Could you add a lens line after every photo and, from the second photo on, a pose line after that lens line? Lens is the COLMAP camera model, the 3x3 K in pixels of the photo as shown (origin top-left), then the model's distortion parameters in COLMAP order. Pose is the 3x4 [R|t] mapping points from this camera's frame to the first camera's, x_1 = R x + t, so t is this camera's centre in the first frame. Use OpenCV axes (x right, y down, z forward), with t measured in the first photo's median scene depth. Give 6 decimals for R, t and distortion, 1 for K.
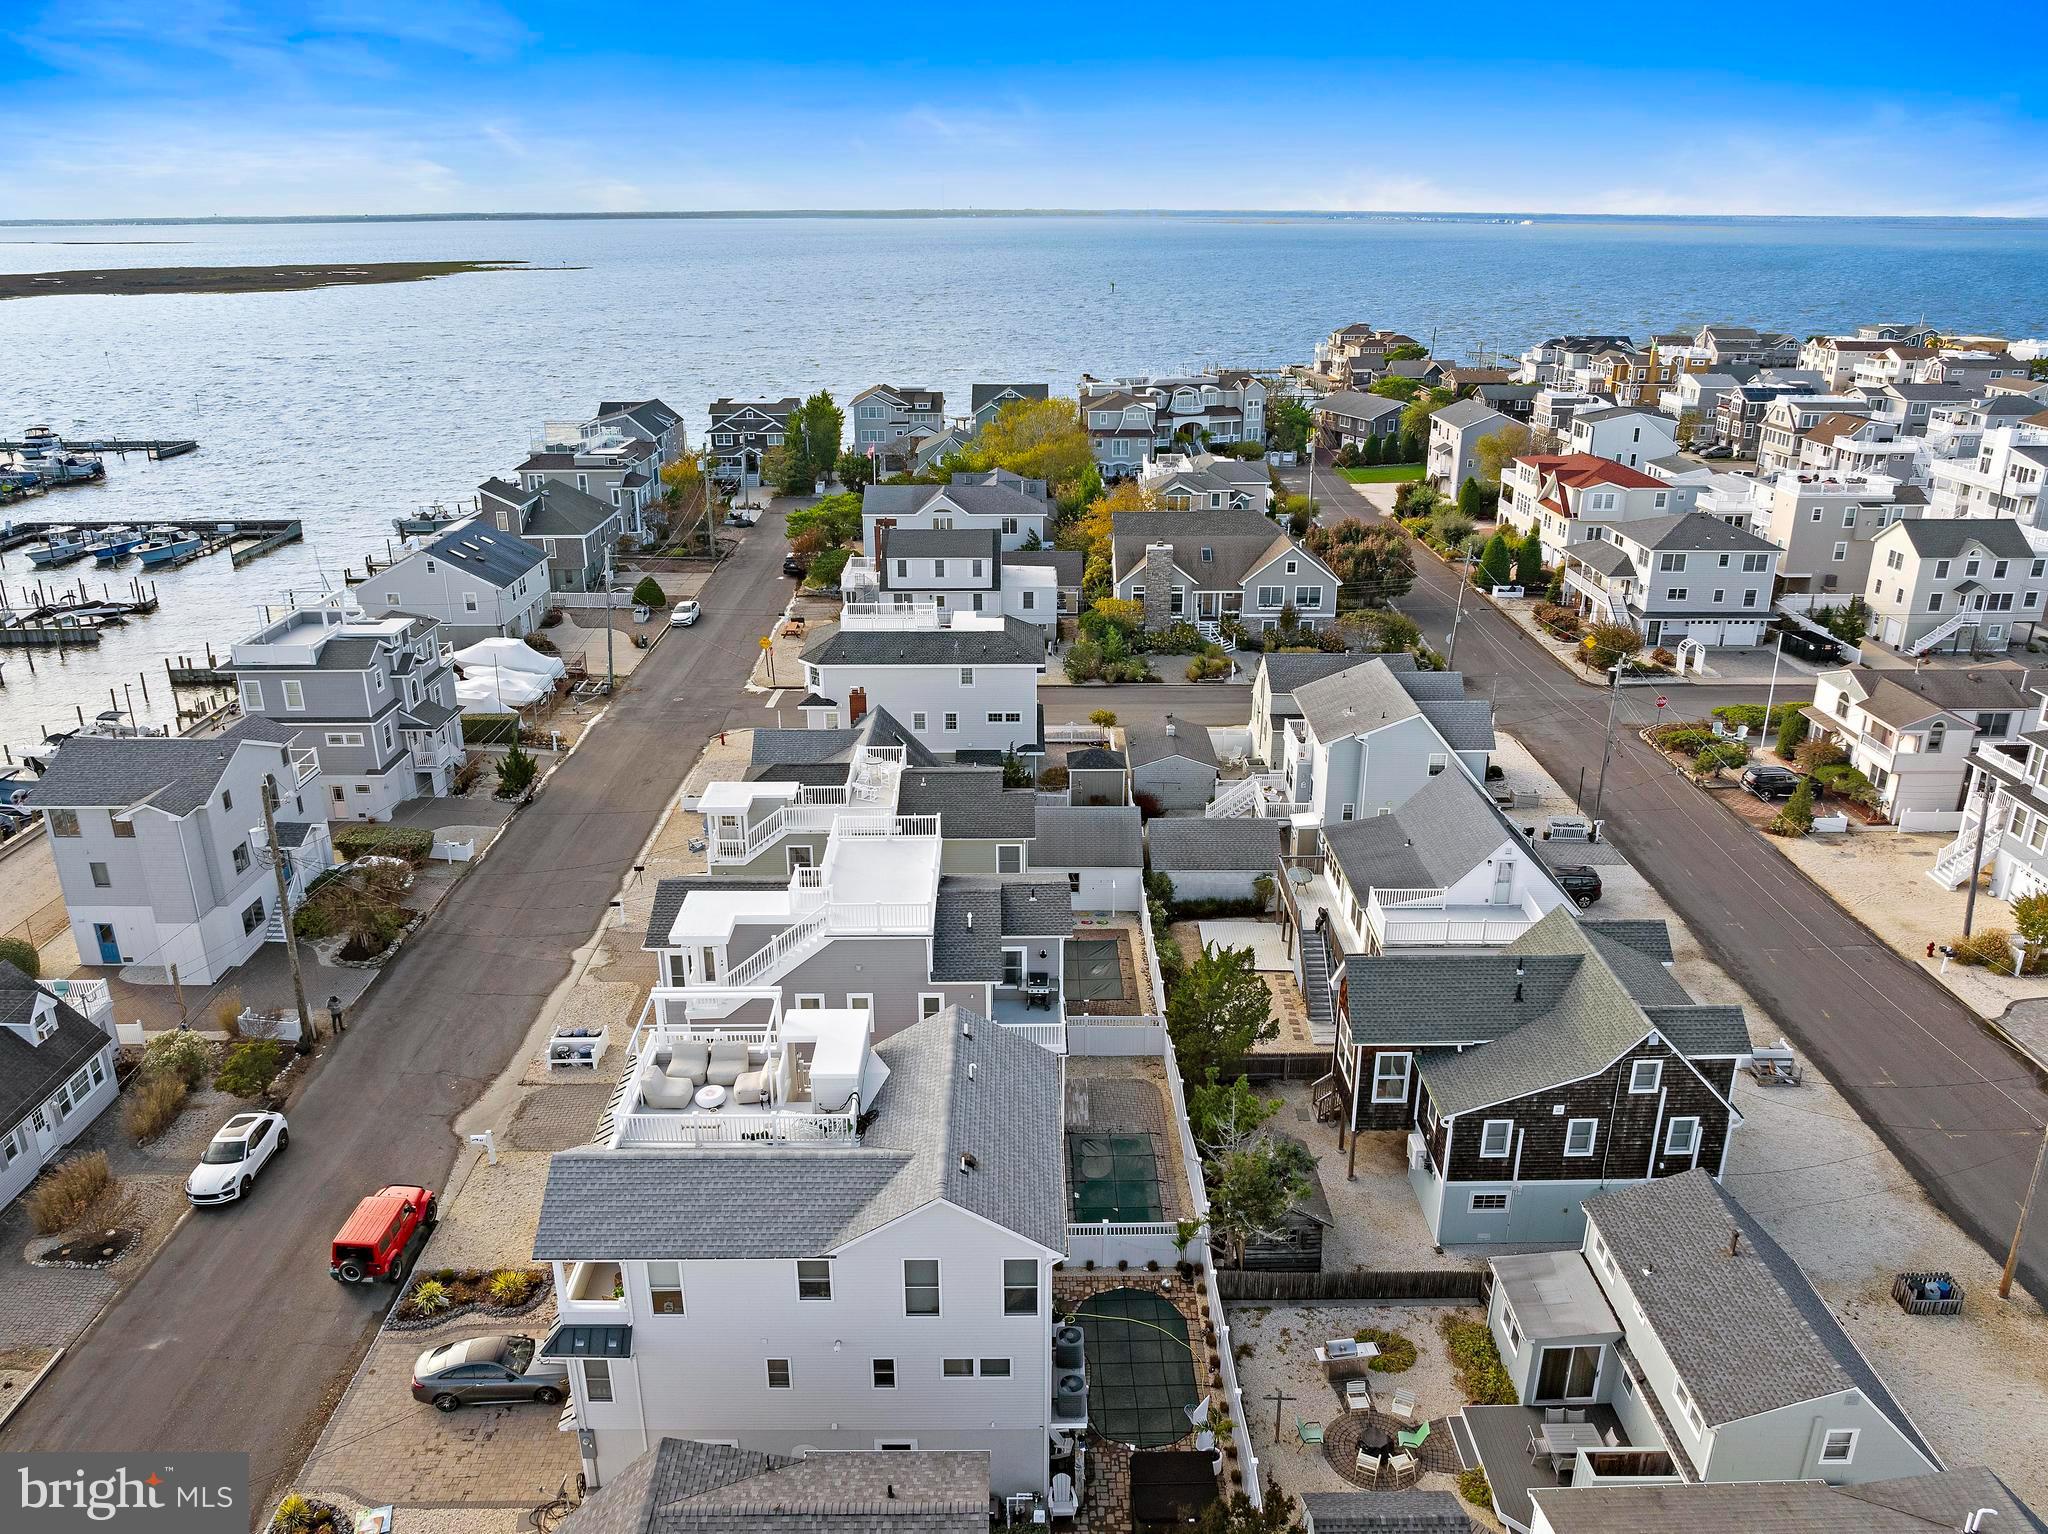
lens RADIAL K [[1444.2, 0, 1024.0], [0, 1444.2, 767.0], [0, 0, 1]] dist [-0.031584, -0.007555]
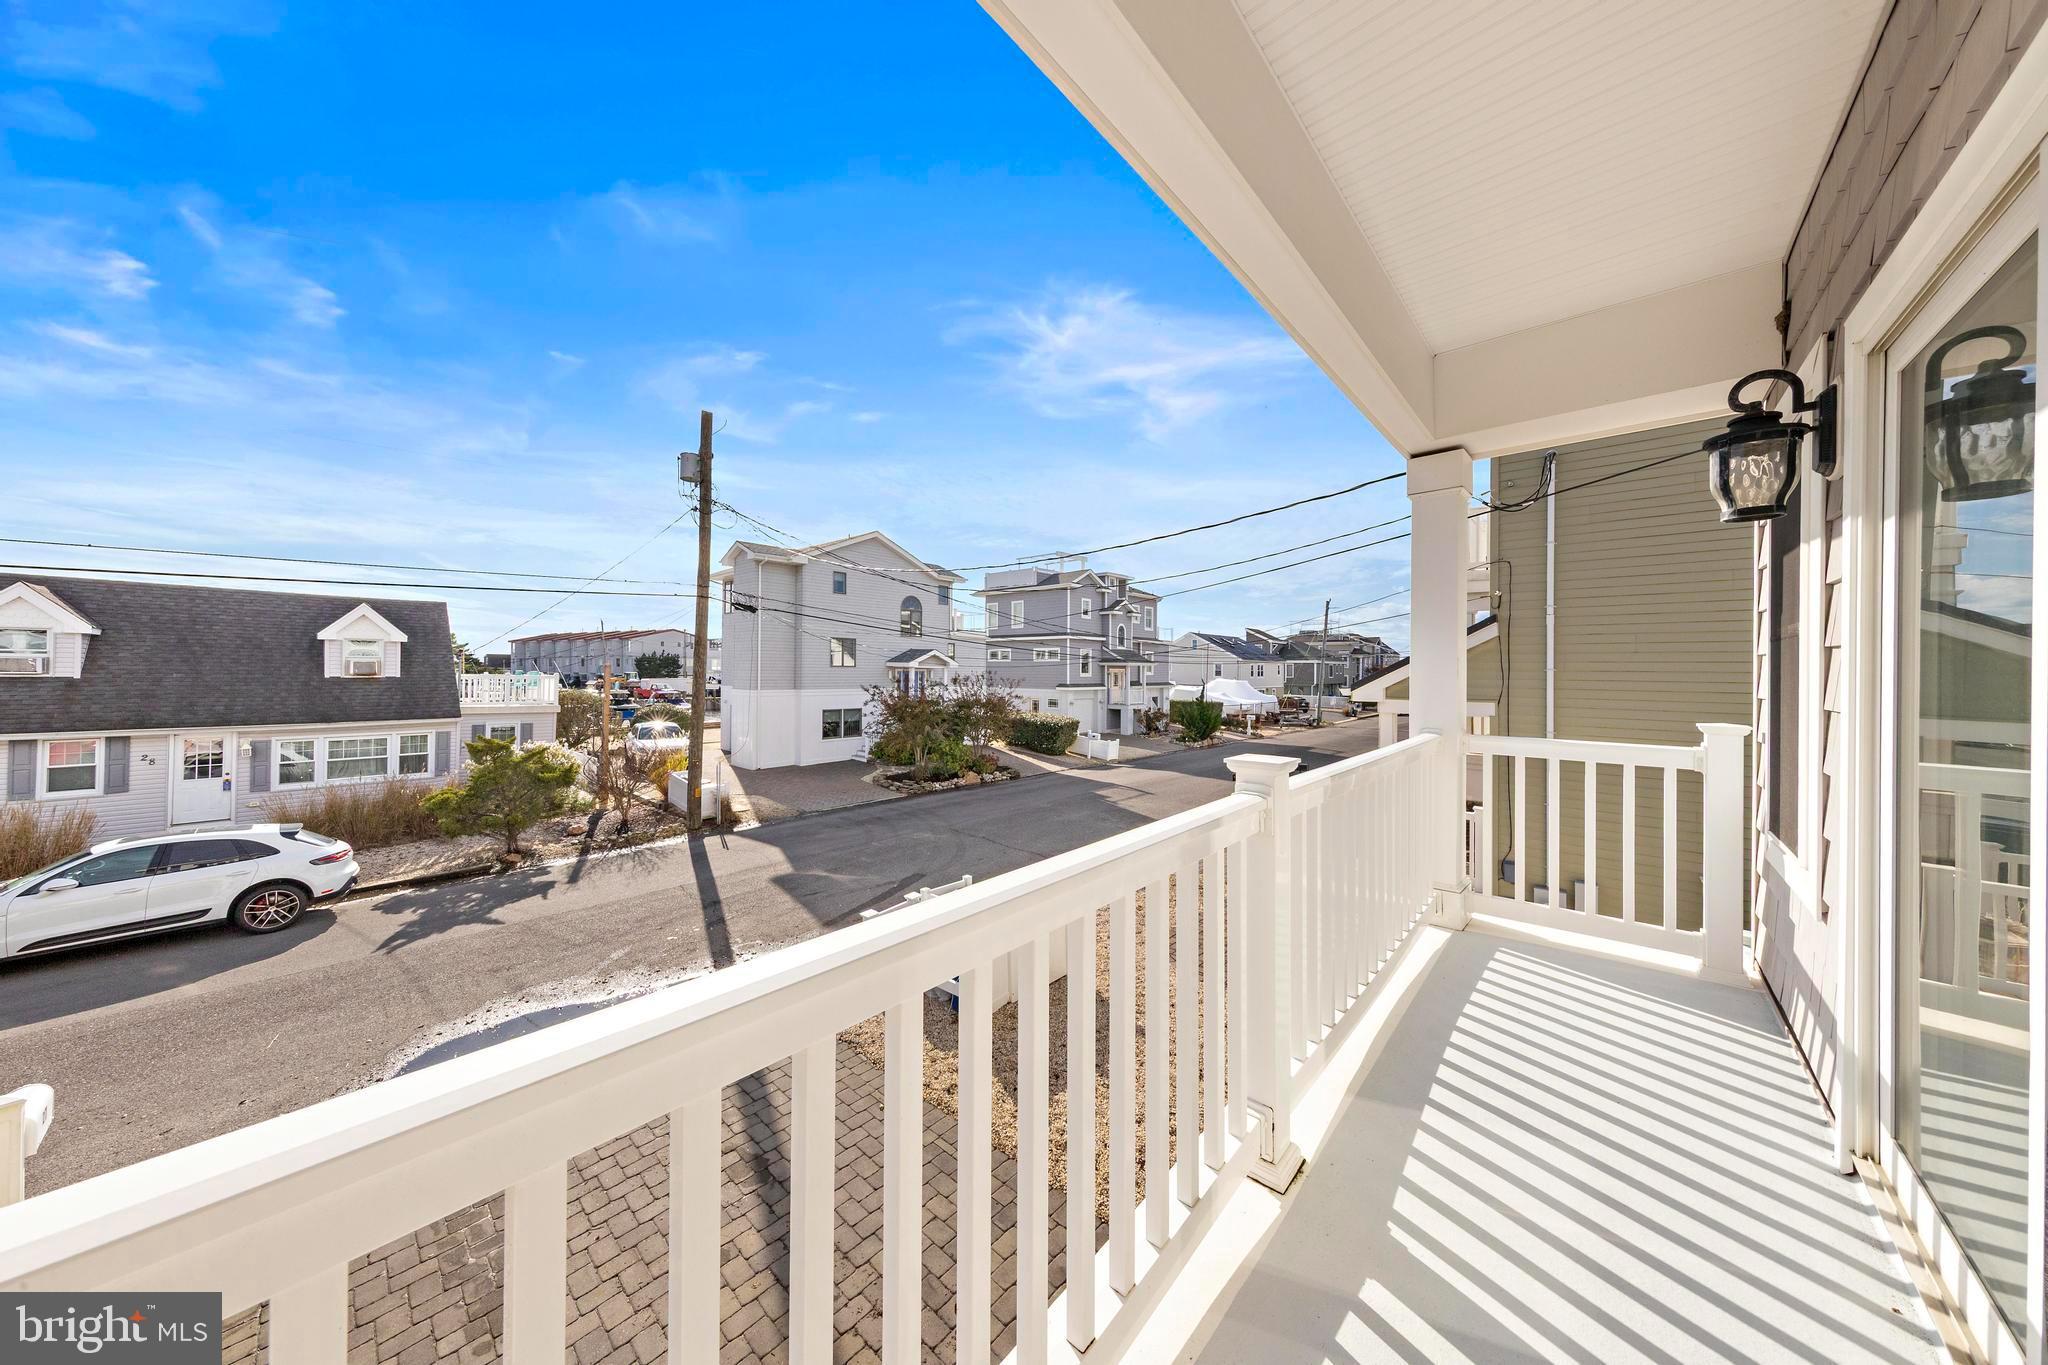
lens RADIAL K [[652.5, 0, 1025.0], [0, 652.5, 659.1], [0, 0, 1]] dist [0.000490, 0.000046]
pose [[0.736759, 0.007197, -0.676117, -0.133533], [-0.249854, 0.932067, -0.262343, 0.111313], [0.628298, 0.362214, 0.688507, 0.591586]]
